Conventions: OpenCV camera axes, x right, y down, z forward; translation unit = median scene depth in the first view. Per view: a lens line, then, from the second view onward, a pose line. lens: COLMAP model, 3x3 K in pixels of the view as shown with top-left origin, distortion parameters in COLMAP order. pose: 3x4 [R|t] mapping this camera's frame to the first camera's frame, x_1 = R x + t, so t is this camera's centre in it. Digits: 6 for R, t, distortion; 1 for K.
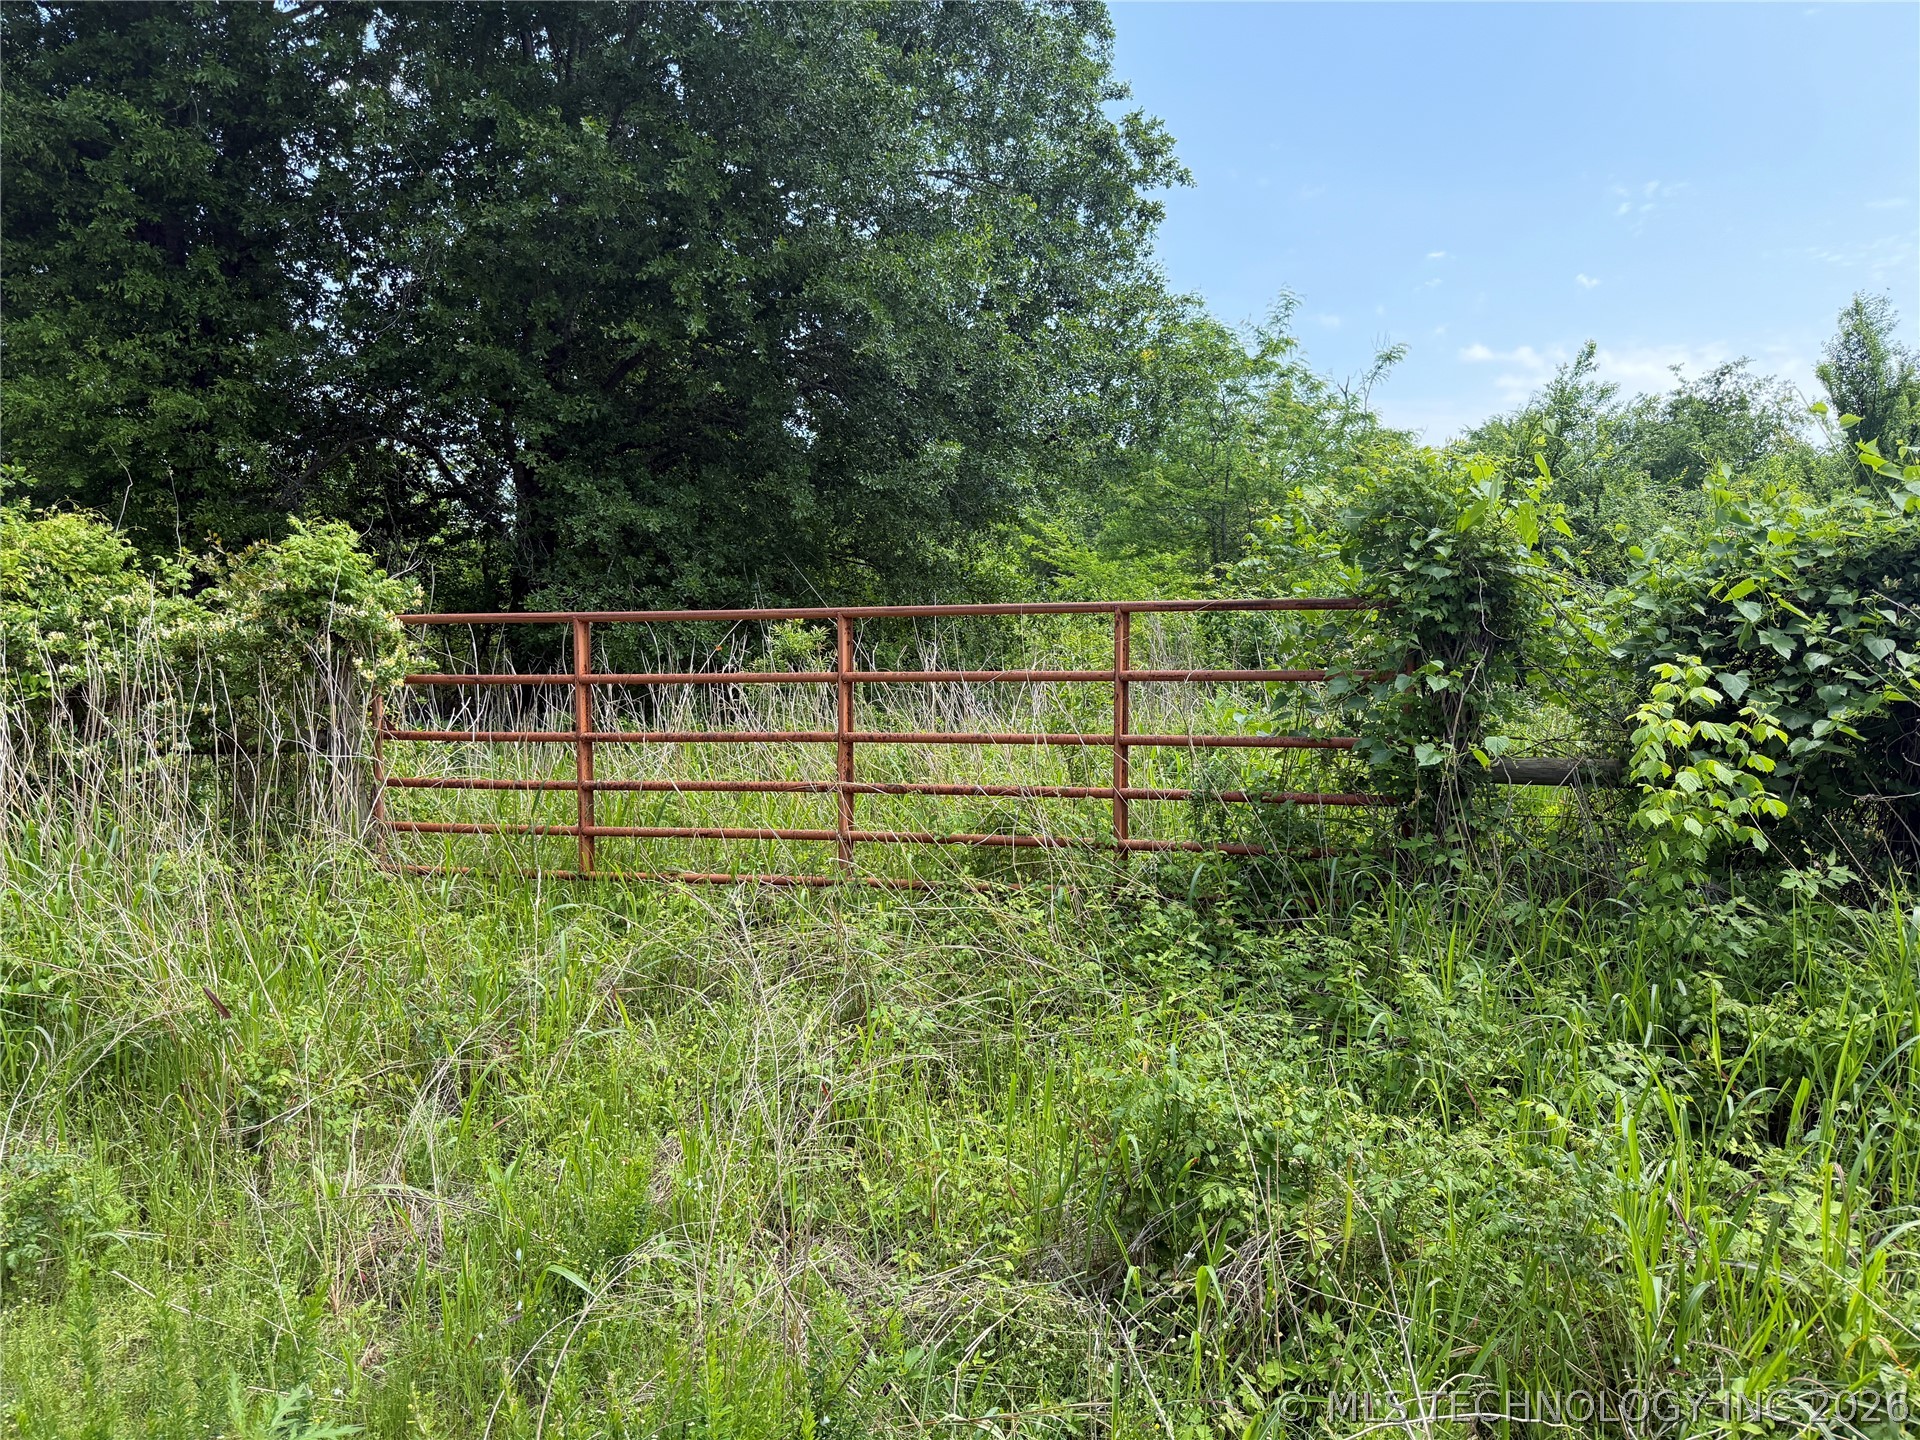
lens RADIAL K [[1370.1, 0, 963.9], [0, 1370.1, 717.7], [0, 0, 1]] dist [0.039171, -0.047163]
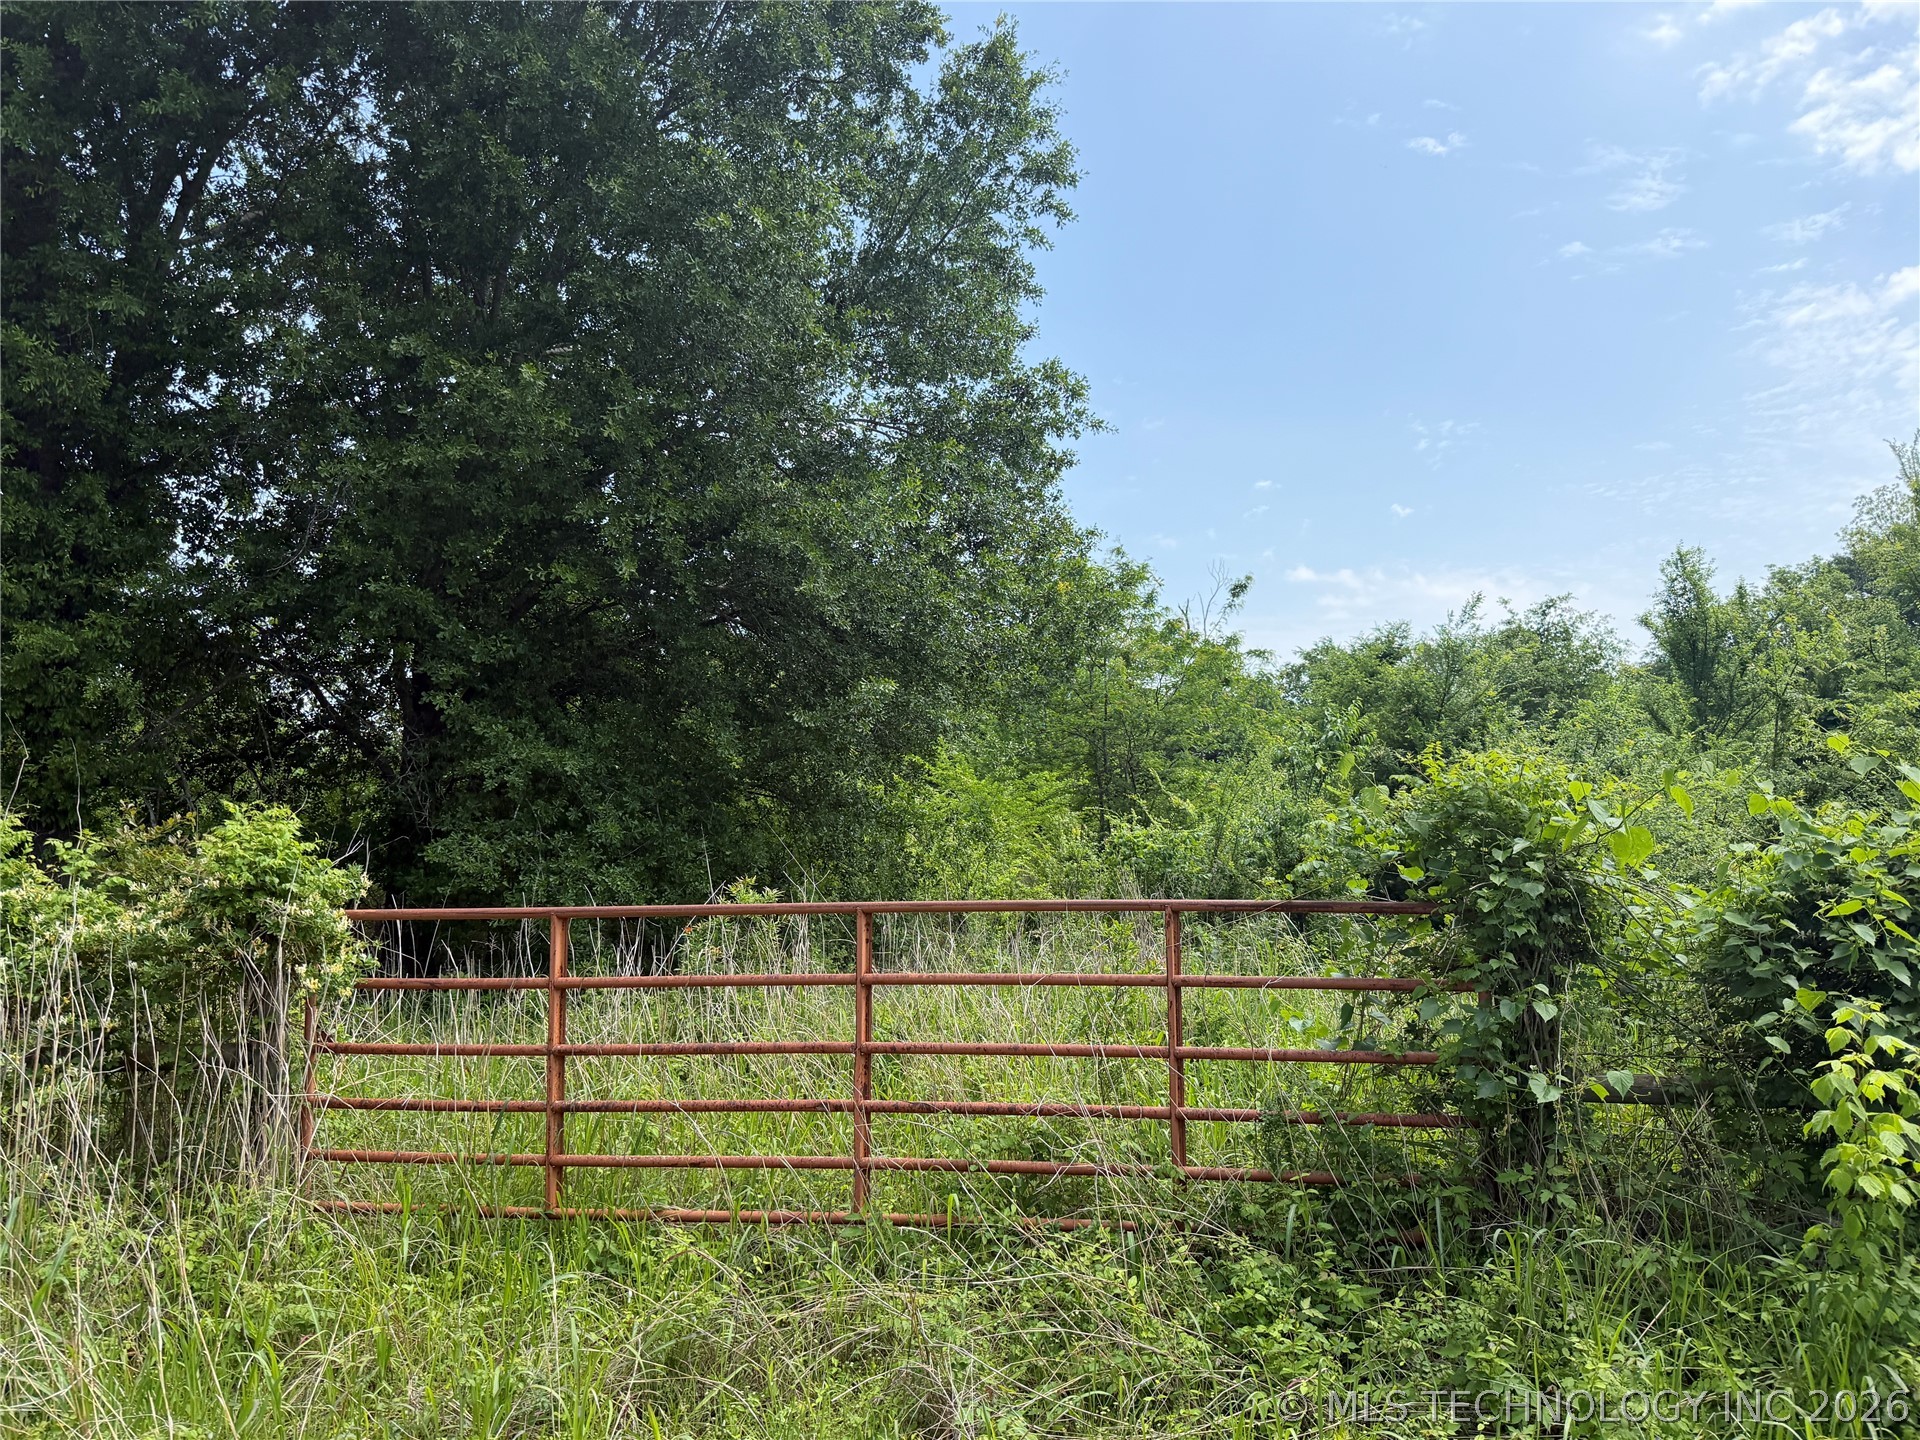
lens RADIAL K [[1370.1, 0, 961.5], [0, 1370.1, 728.2], [0, 0, 1]] dist [0.039171, -0.047163]
pose [[0.994049, 0.005042, 0.108815, -0.109106], [0.010076, 0.990390, -0.137938, -0.062545], [-0.108465, 0.138214, 0.984445, 0.062864]]
